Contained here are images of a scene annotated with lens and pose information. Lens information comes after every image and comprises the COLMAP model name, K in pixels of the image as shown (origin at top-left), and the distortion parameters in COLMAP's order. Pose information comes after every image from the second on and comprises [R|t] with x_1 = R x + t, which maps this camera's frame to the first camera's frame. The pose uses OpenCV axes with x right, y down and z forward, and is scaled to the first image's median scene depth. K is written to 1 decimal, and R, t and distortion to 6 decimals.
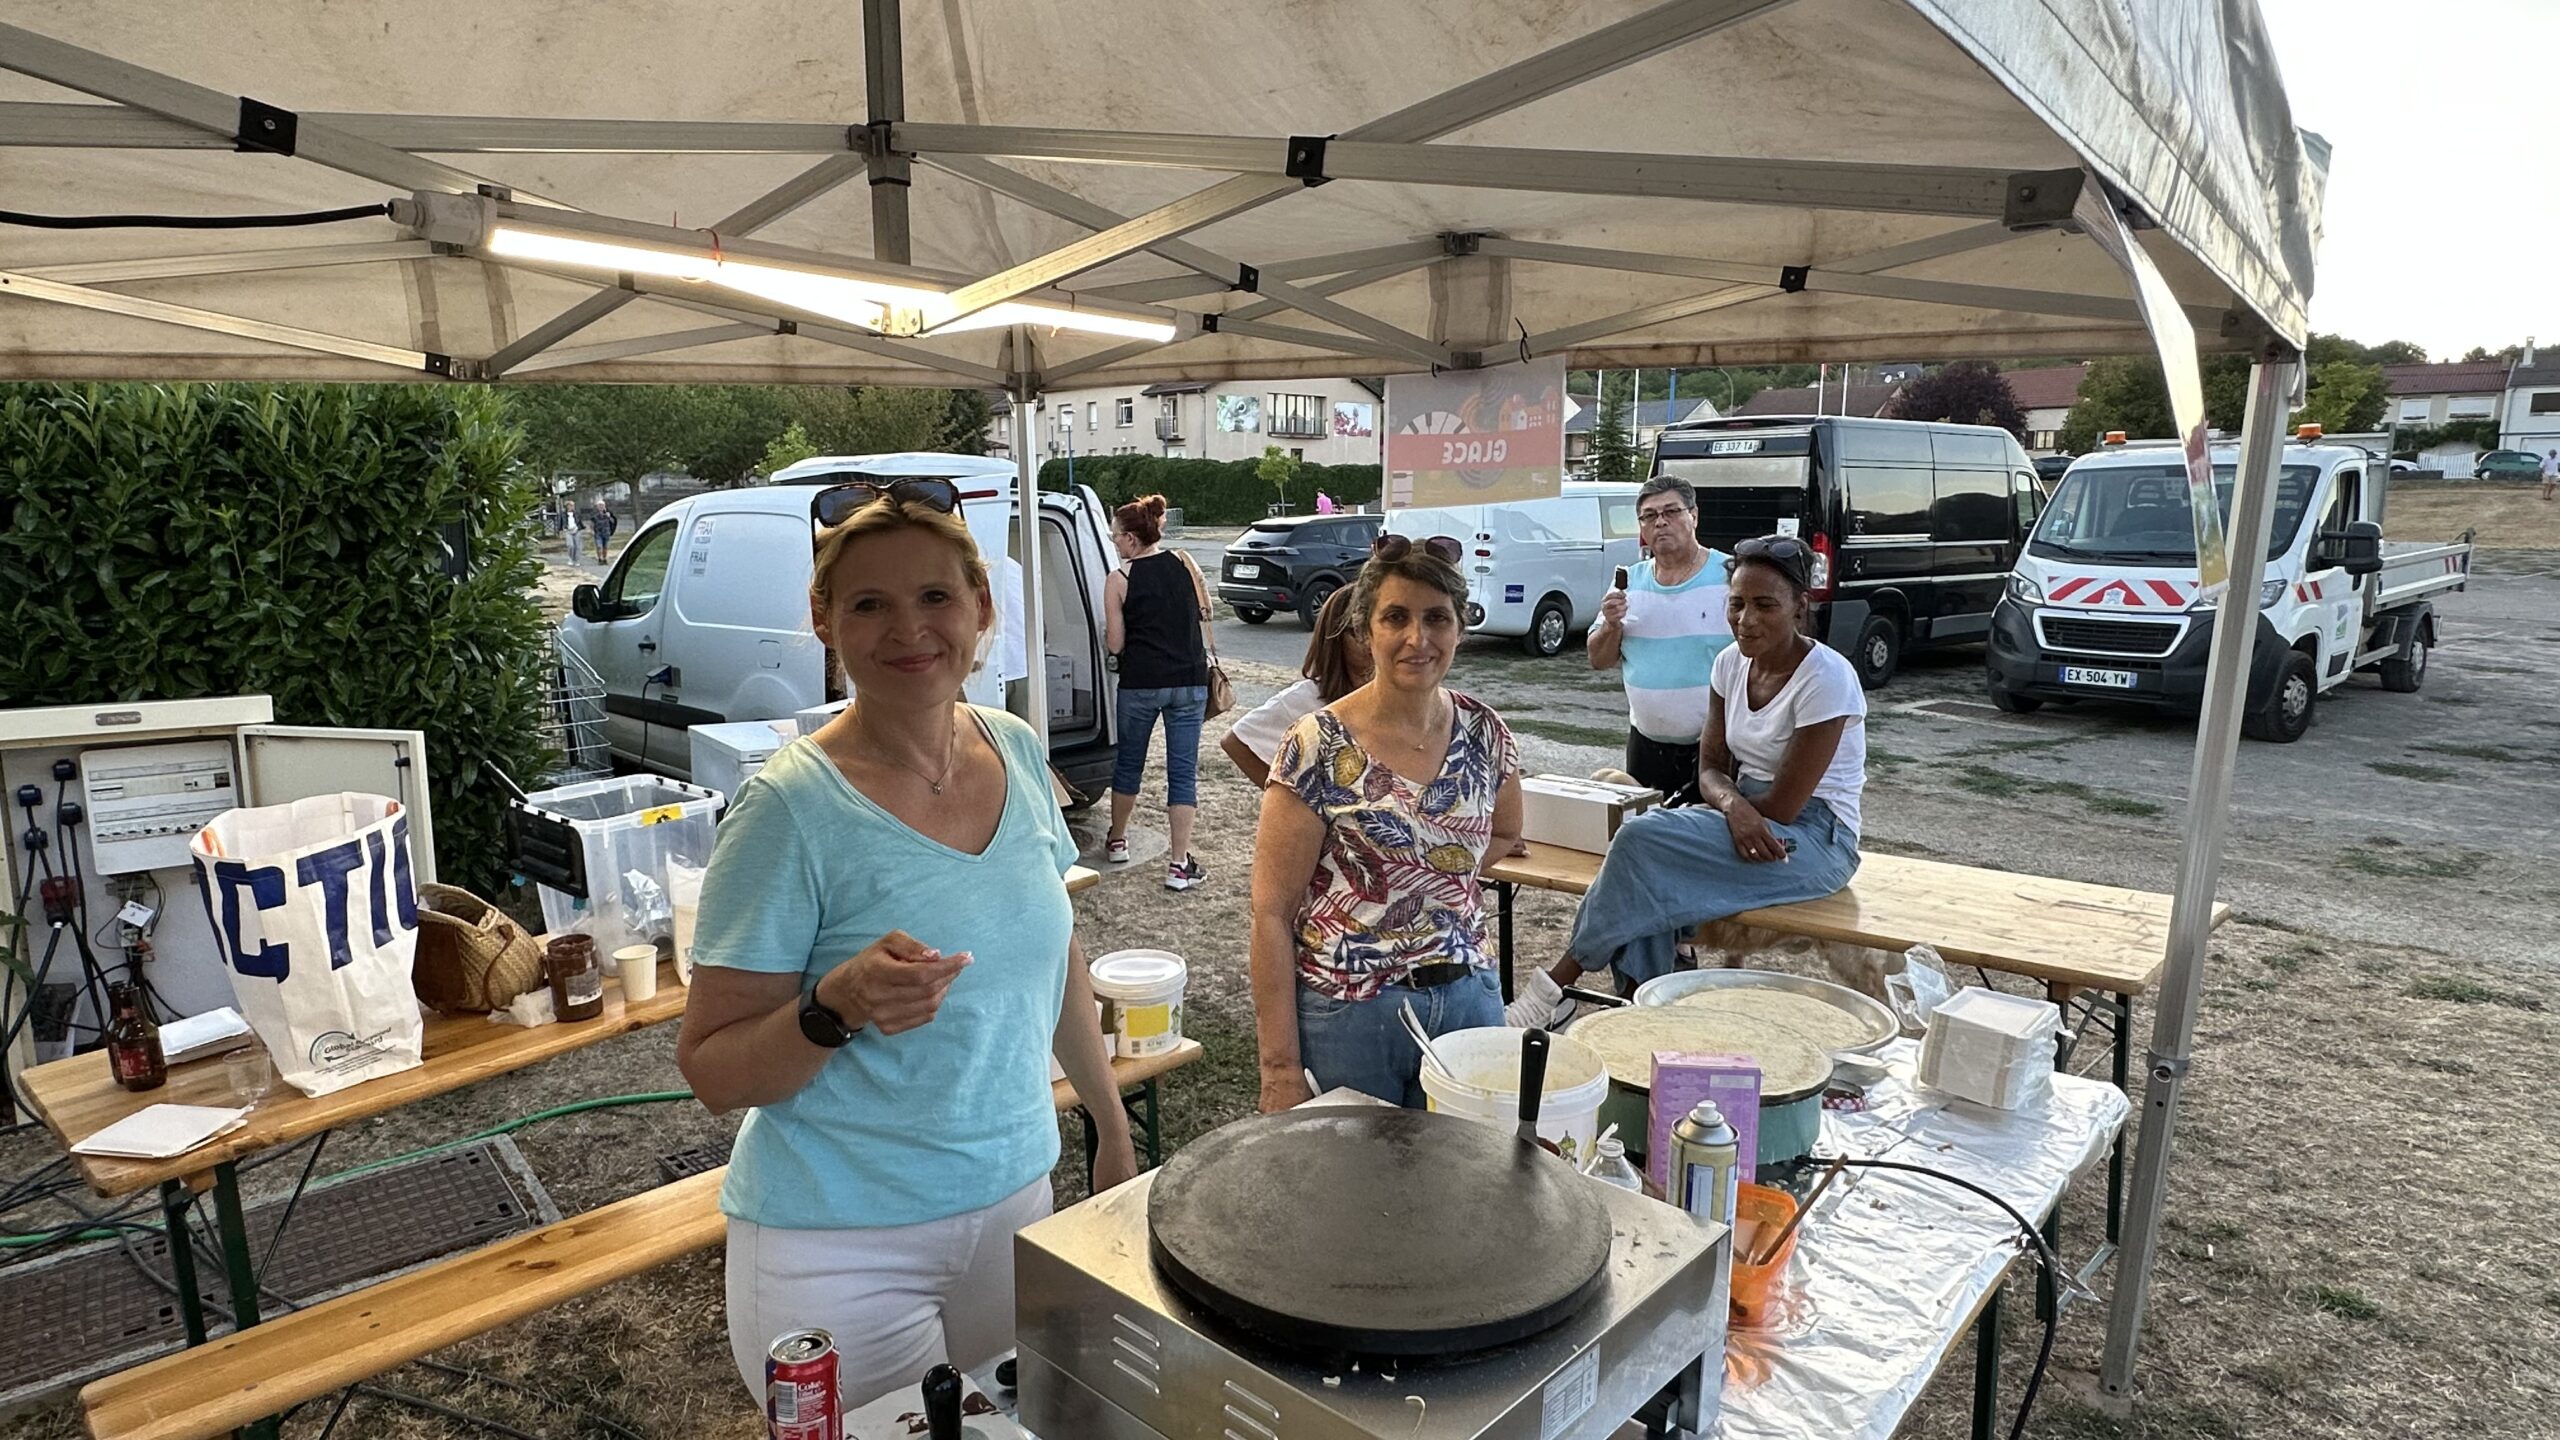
lens RADIAL K [[1390.1, 0, 1280.1], [0, 1390.1, 724.7], [0, 0, 1]] dist [-0.000781, 0.003438]
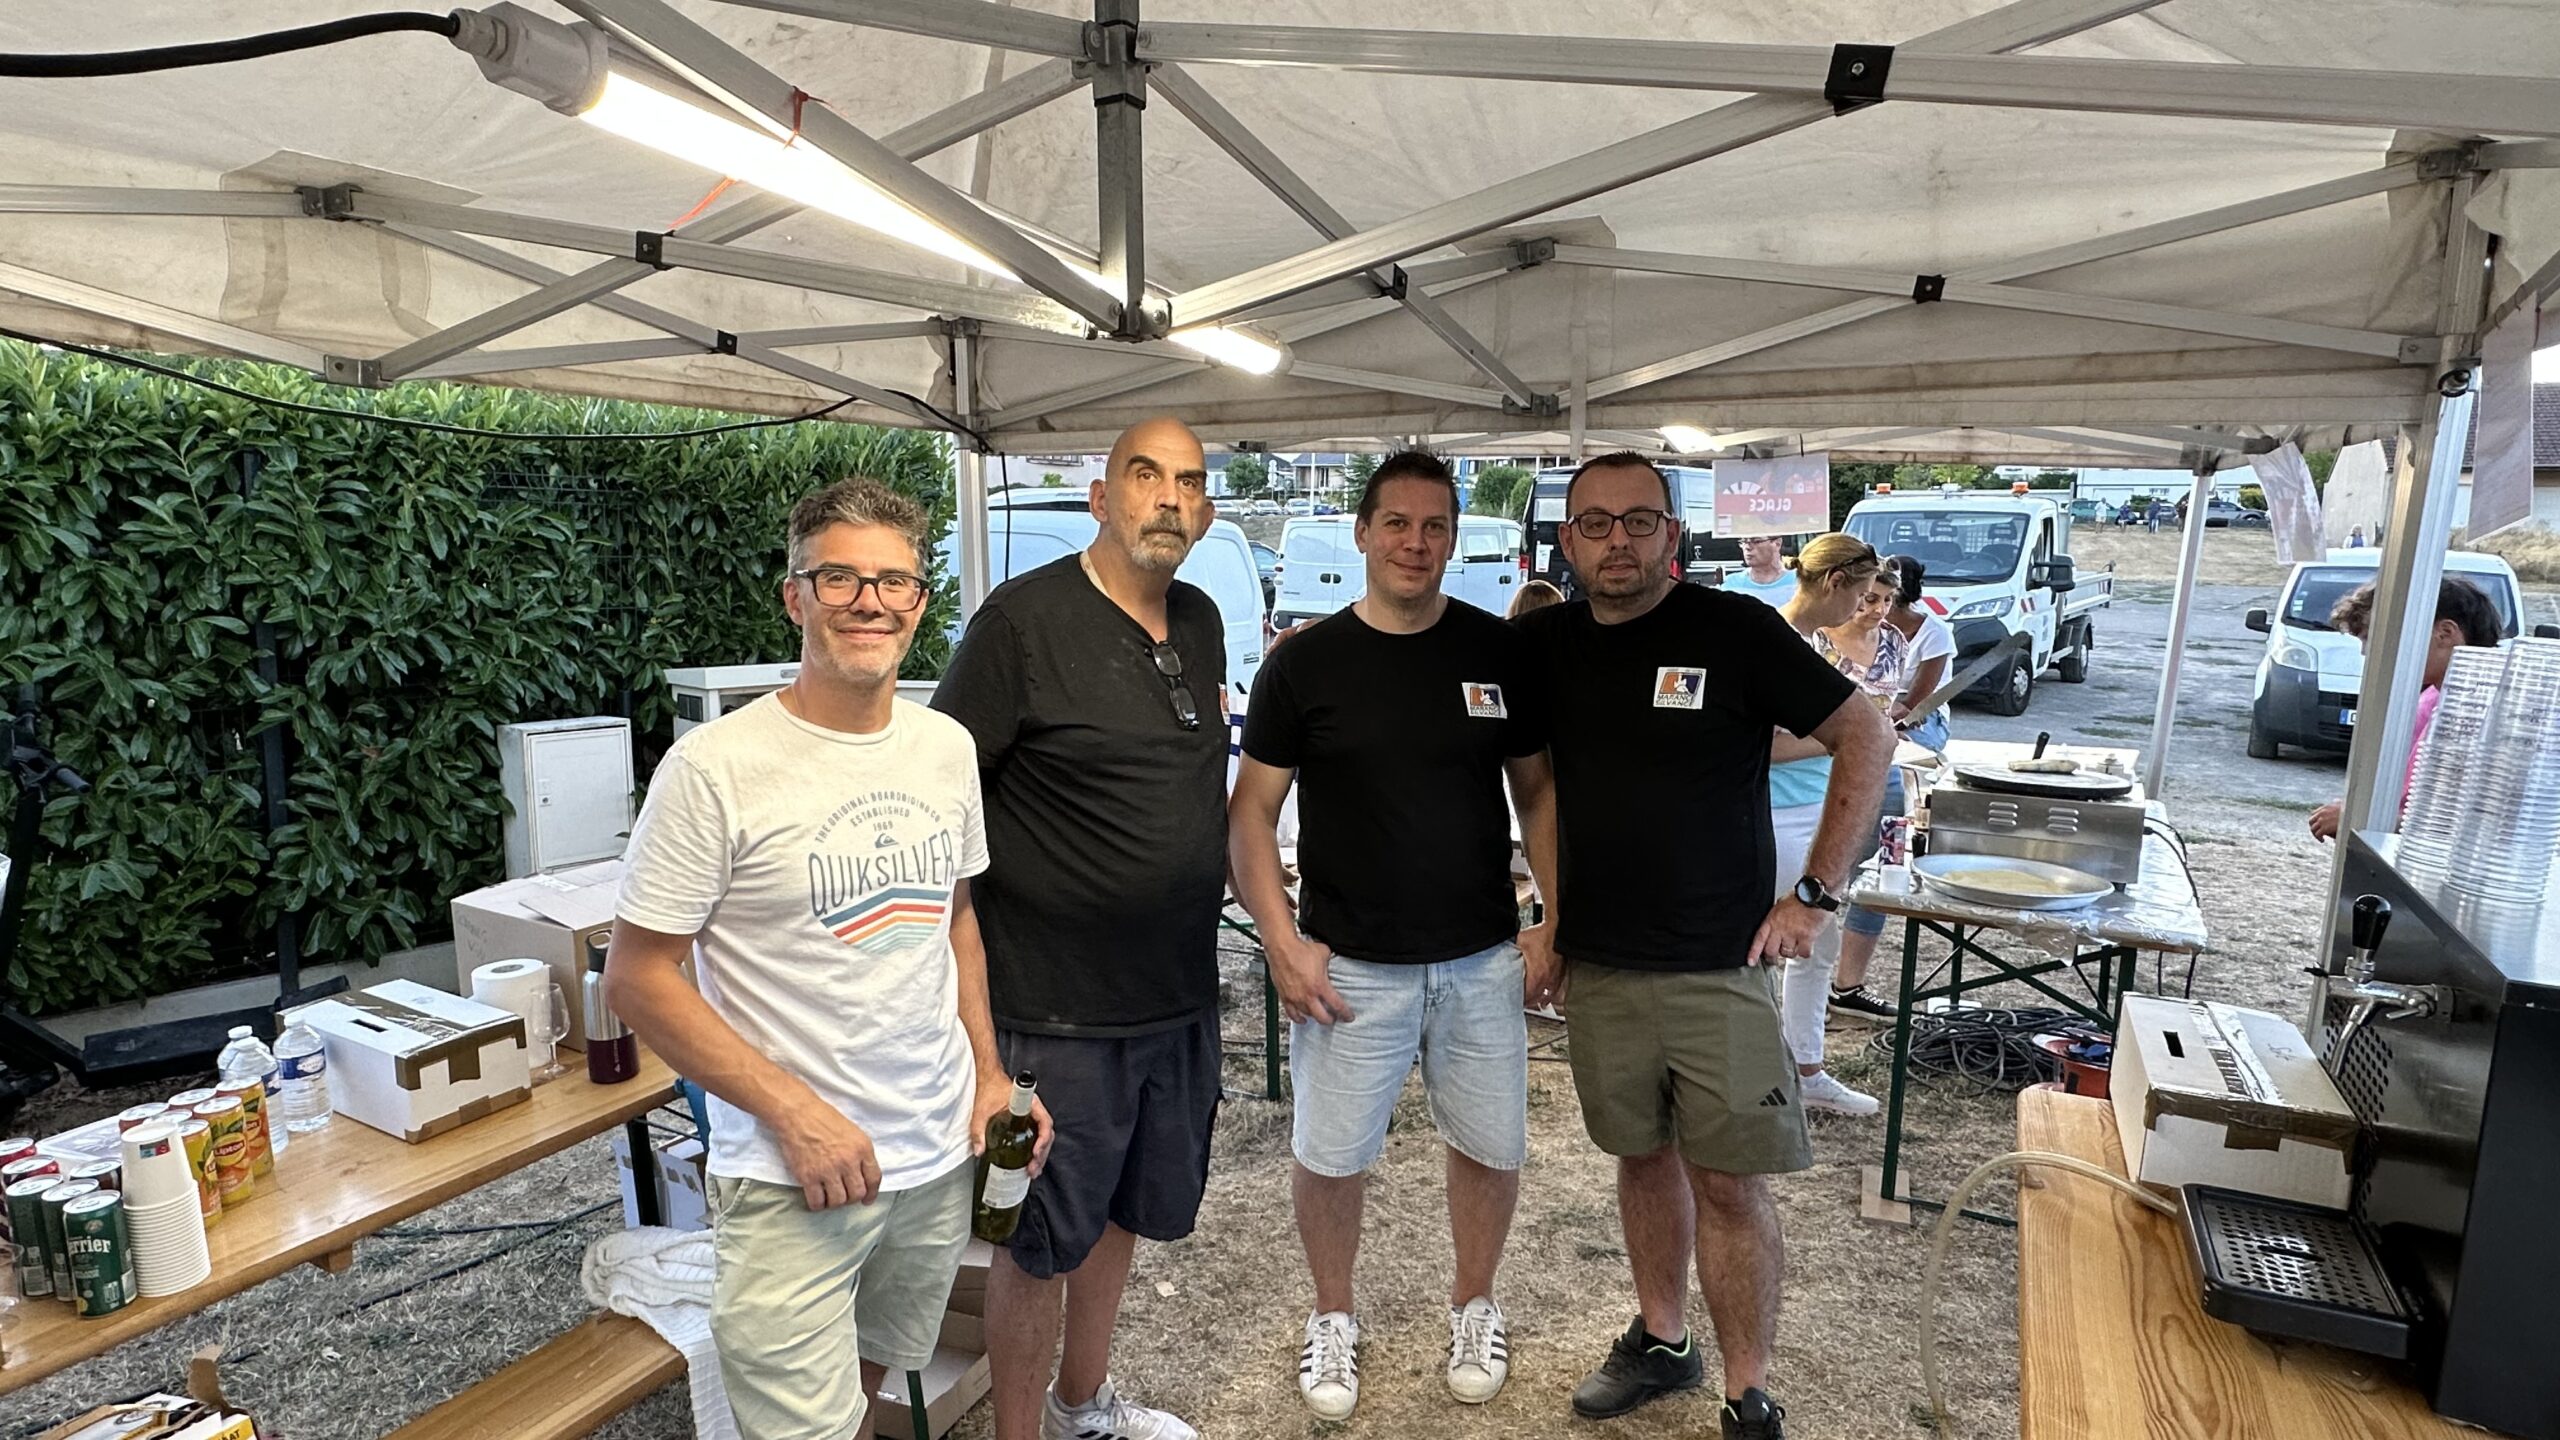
lens RADIAL K [[1390.1, 0, 1274.9], [0, 1390.1, 724.2], [0, 0, 1]] dist [-0.000781, 0.003438]
pose [[0.980215, -0.013832, 0.197453, -0.247246], [0.017665, 0.999688, -0.017665, 0.031258], [-0.197147, 0.020803, 0.980153, -0.182971]]
